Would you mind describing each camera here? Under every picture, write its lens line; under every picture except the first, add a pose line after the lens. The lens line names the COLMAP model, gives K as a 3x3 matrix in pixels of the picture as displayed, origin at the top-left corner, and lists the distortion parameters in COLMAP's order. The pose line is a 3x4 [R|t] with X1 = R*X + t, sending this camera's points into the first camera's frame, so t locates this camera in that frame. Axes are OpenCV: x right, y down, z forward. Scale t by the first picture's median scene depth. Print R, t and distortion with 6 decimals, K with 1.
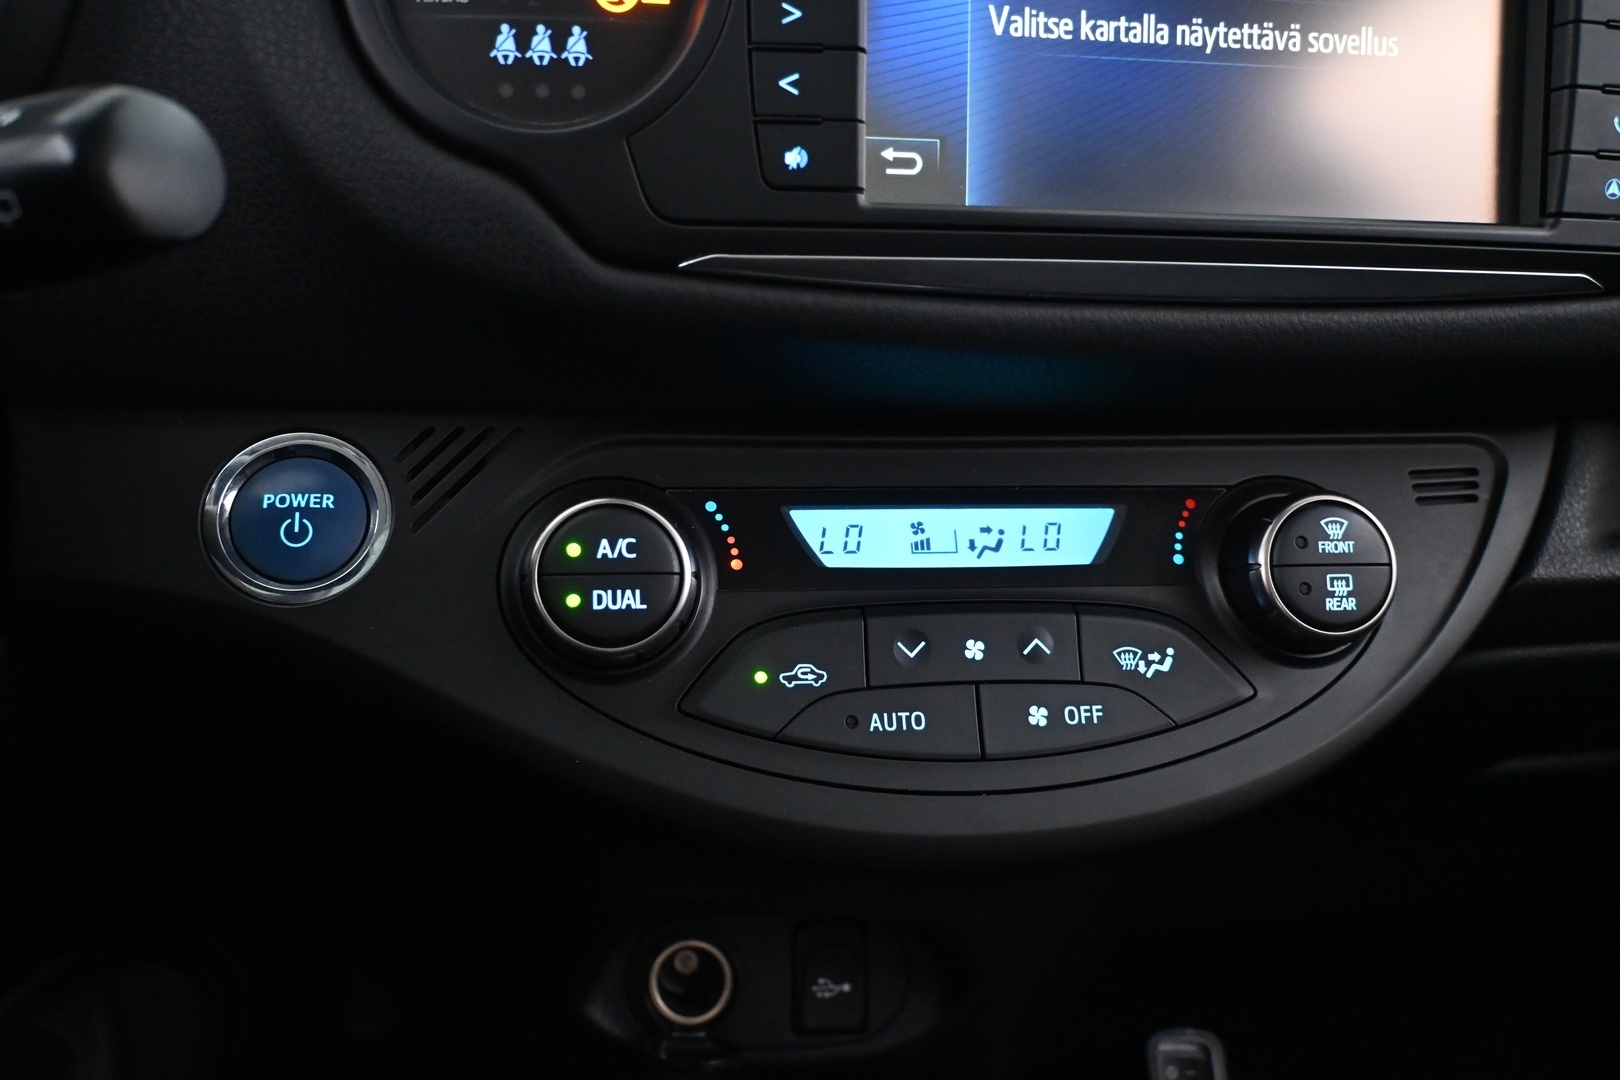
lens RADIAL K [[1382.5, 0, 813.8], [0, 1382.5, 530.9], [0, 0, 1]] dist [0.000009, -0.005634]
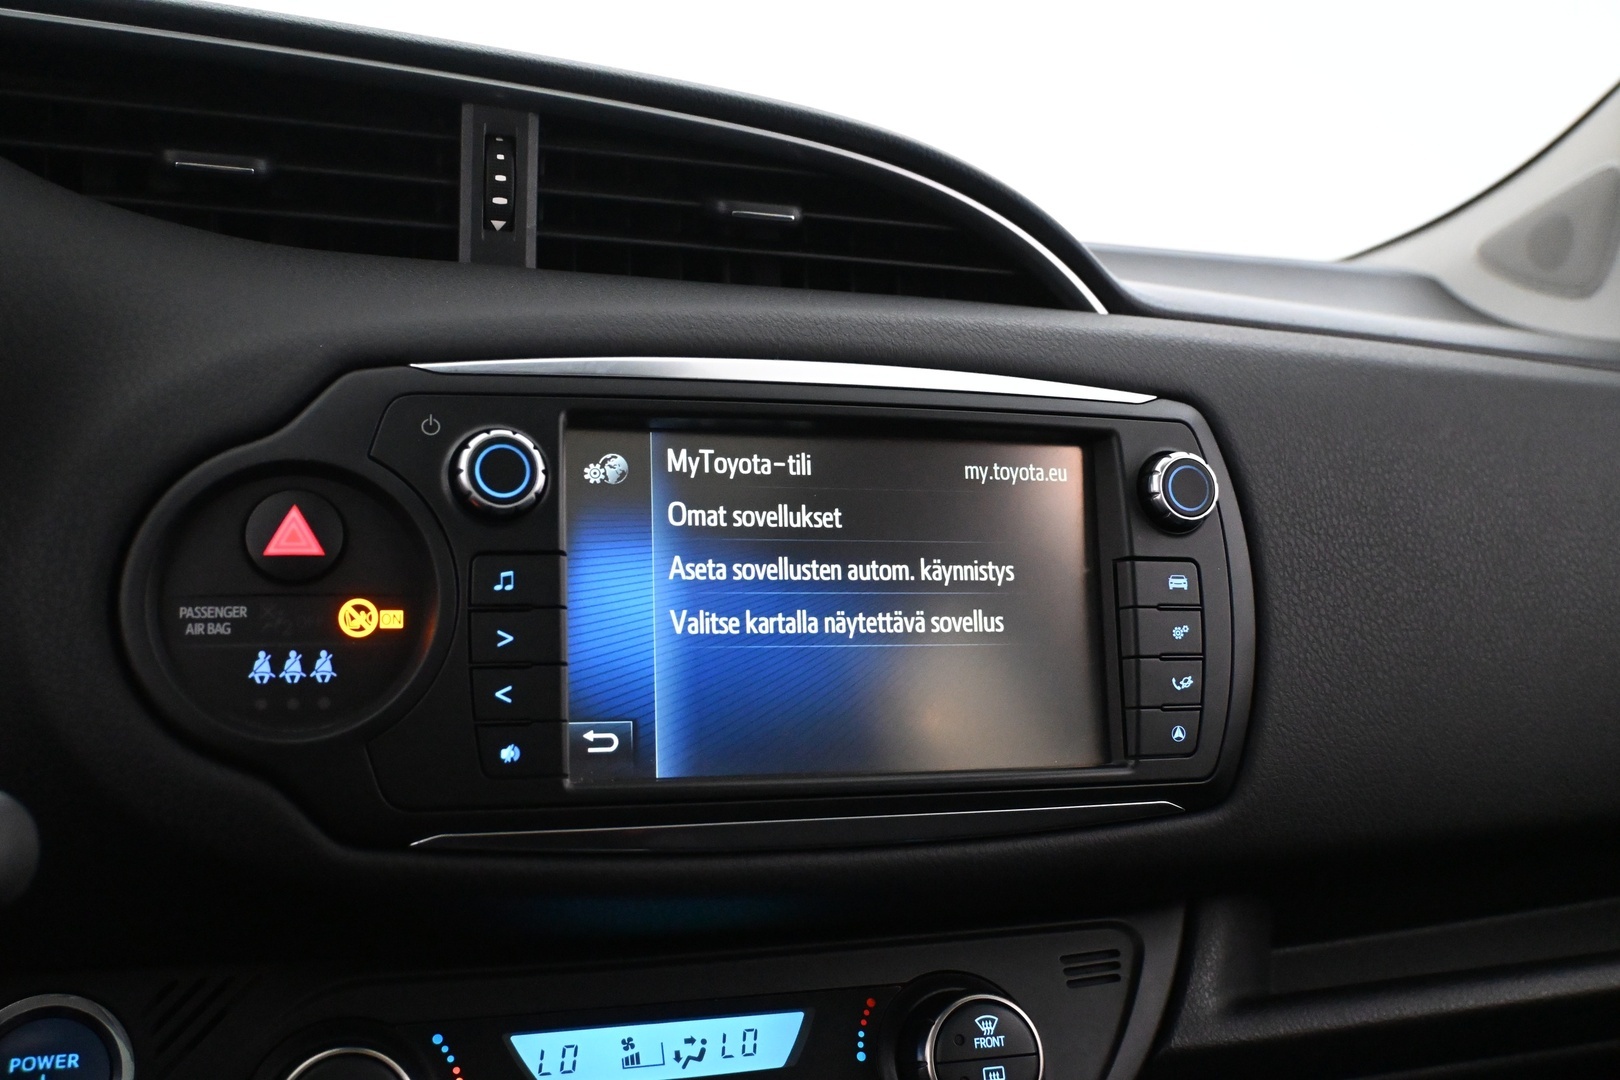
lens RADIAL K [[1616.2, 0, 812.5], [0, 1616.2, 532.2], [0, 0, 1]] dist [0.000833, 0.000000]
pose [[0.987614, -0.015494, 0.156135, 0.027050], [0.048981, 0.975826, -0.212987, -0.128434], [-0.149061, 0.217997, 0.964499, -0.392662]]
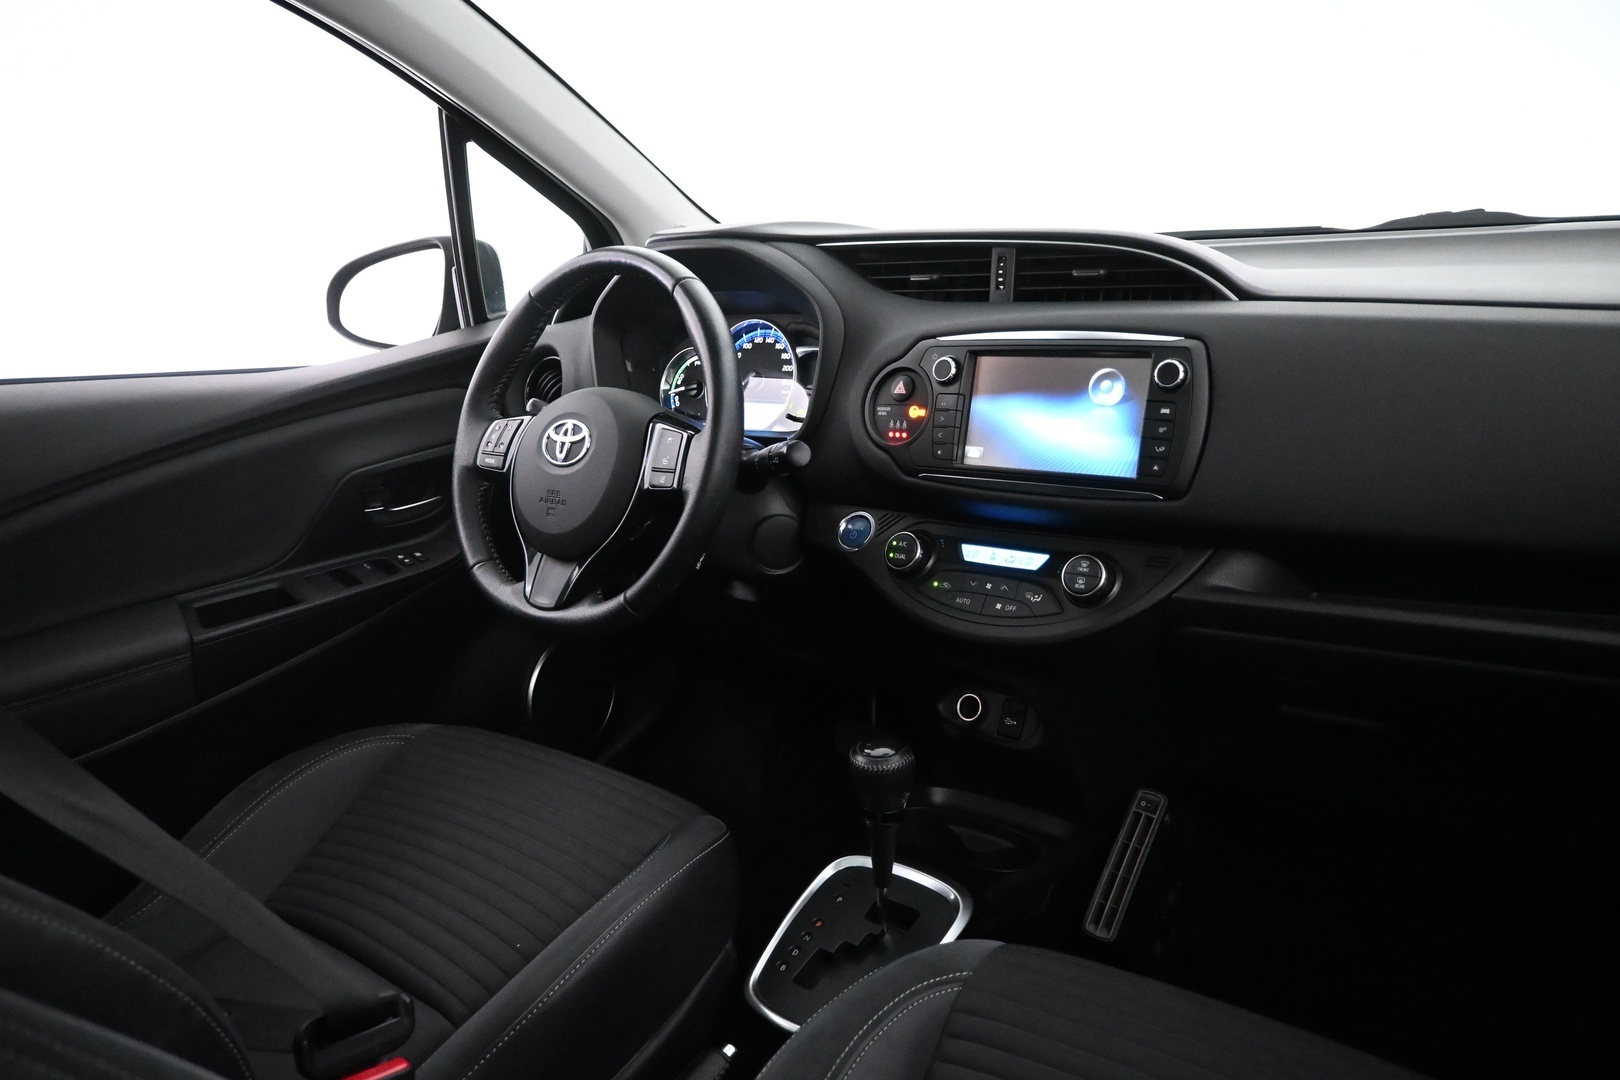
lens RADIAL K [[1091.7, 0, 805.8], [0, 1091.7, 548.8], [0, 0, 1]] dist [-0.004832, -0.000714]
pose [[0.688205, 0.099097, -0.718717, 1.863855], [-0.180457, 0.982876, -0.037277, 0.187414], [0.702716, 0.155351, 0.694303, -1.348019]]
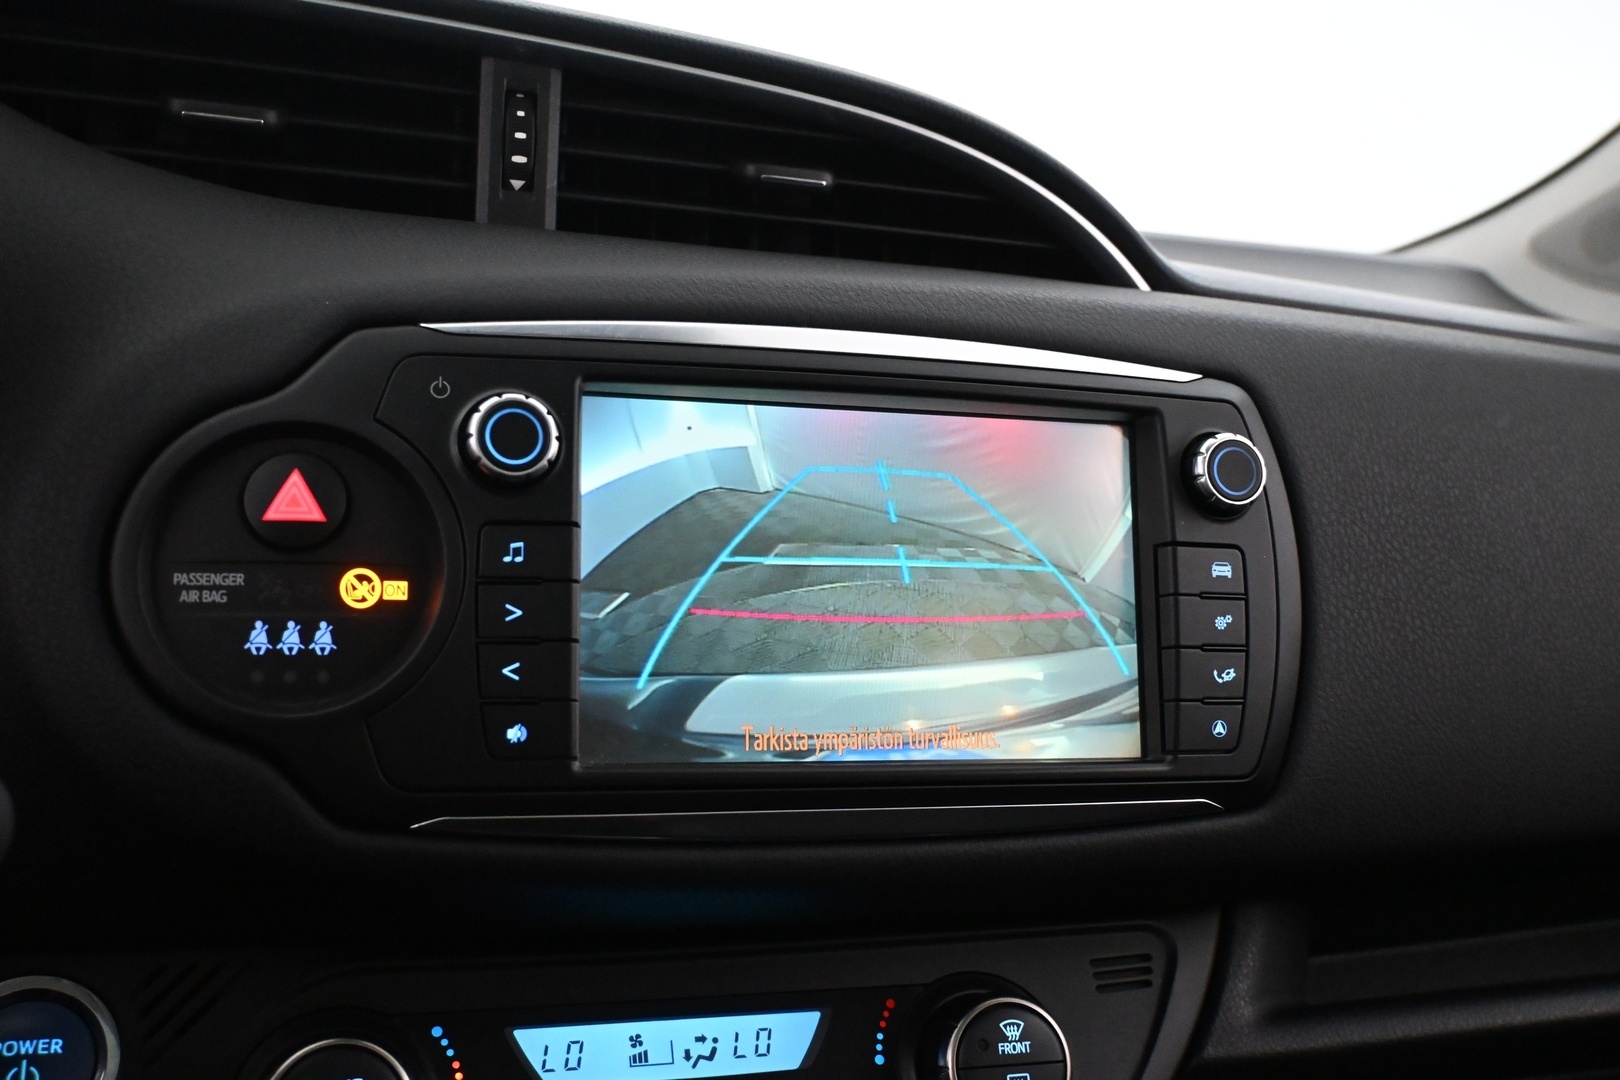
lens RADIAL K [[1616.2, 0, 812.7], [0, 1616.2, 534.3], [0, 0, 1]] dist [0.000833, 0.000000]
pose [[0.990115, 0.002375, 0.140237, 0.037098], [0.027538, 0.977102, -0.210980, -0.125491], [-0.137527, 0.212757, 0.967378, -0.326614]]
